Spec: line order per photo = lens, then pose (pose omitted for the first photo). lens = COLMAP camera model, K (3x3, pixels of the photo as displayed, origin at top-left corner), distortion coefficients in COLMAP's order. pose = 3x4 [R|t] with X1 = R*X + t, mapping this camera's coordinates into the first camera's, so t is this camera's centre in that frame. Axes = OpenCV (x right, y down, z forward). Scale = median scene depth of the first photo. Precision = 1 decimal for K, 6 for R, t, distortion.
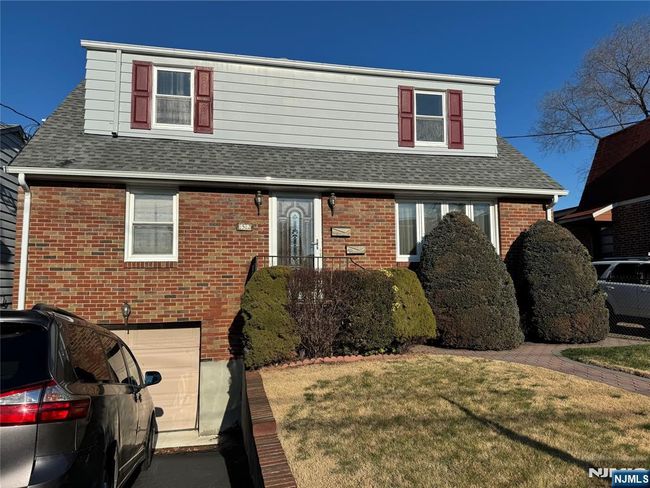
lens RADIAL K [[455.4, 0, 325.0], [0, 455.4, 244.0], [0, 0, 1]] dist [0.051463, -0.043508]
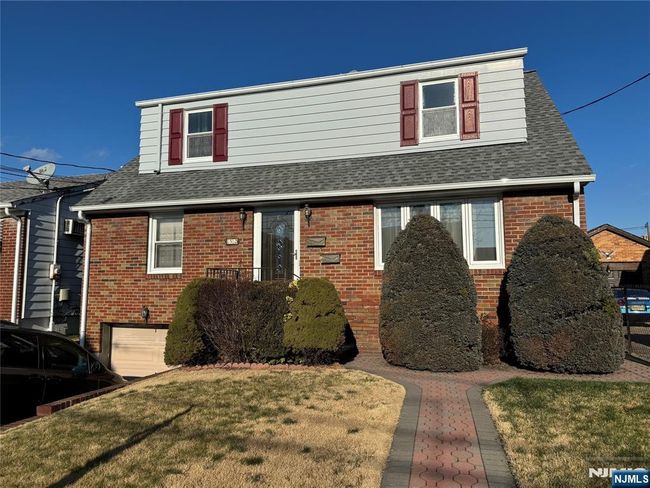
lens RADIAL K [[455.4, 0, 325.0], [0, 455.4, 244.0], [0, 0, 1]] dist [0.051463, -0.043508]
pose [[0.880773, -0.041141, -0.471749, 0.523243], [0.035144, 0.999151, -0.021521, 0.000653], [0.472234, 0.002376, 0.881470, 0.115854]]
